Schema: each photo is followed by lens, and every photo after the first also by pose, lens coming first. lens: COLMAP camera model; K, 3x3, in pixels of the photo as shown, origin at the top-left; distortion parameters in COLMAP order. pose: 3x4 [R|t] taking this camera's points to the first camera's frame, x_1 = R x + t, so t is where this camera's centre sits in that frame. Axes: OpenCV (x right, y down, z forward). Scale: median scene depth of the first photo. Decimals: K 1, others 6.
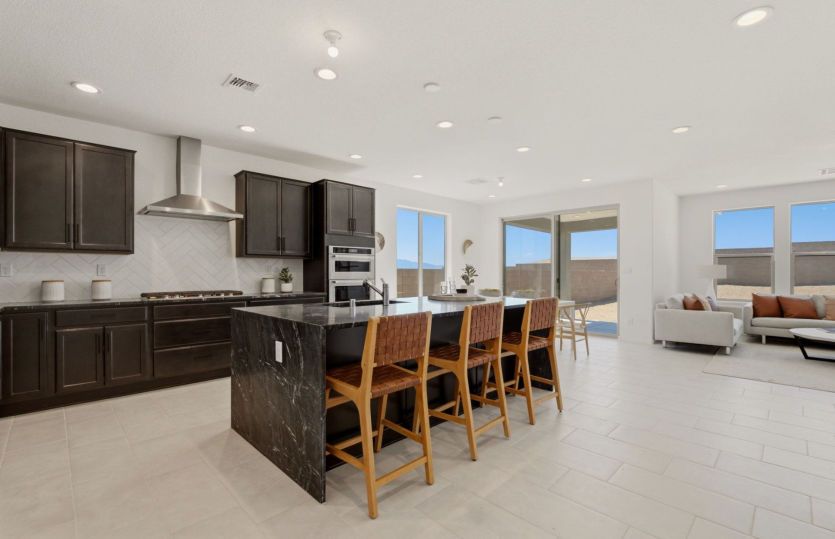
lens RADIAL K [[370.1, 0, 417.5], [0, 370.1, 269.5], [0, 0, 1]] dist [-0.000066, 0.000037]
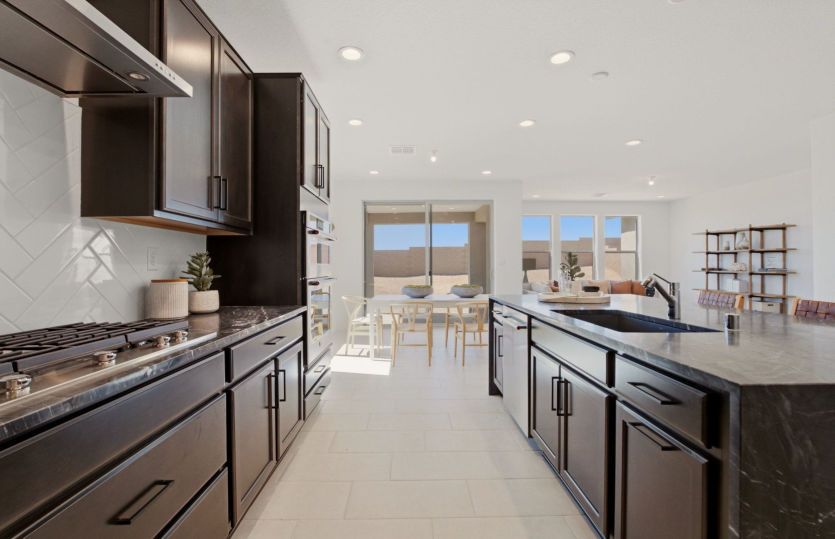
lens RADIAL K [[377.1, 0, 417.5], [0, 377.1, 269.5], [0, 0, 1]] dist [0.037805, 0.000069]
pose [[0.689965, -0.009950, 0.723774, -0.349483], [-0.004996, 0.999816, 0.018509, 0.002657], [-0.723826, -0.016387, 0.689788, 0.362771]]
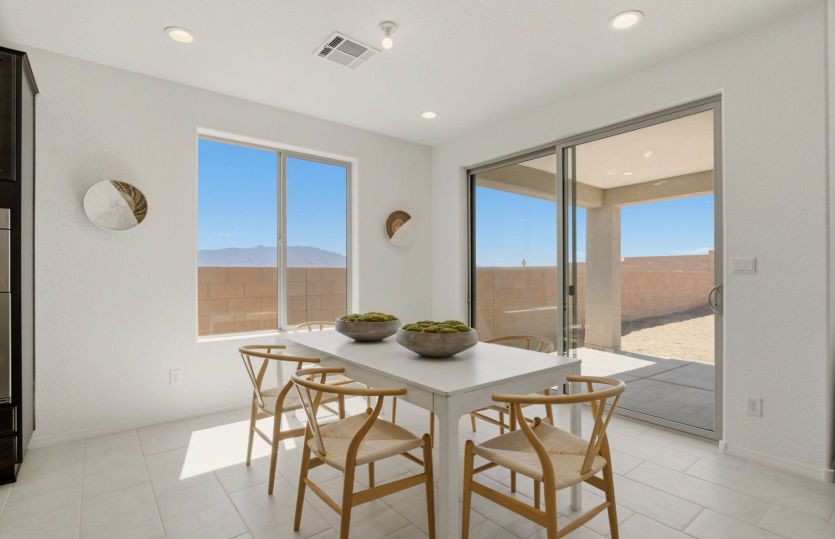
lens RADIAL K [[418.1, 0, 417.5], [0, 418.1, 269.5], [0, 0, 1]] dist [-0.015887, -0.000308]
pose [[0.995007, 0.002241, -0.099781, 0.247696], [-0.001814, 0.999989, 0.004369, -0.002799], [0.099789, -0.004166, 0.995000, 0.486656]]
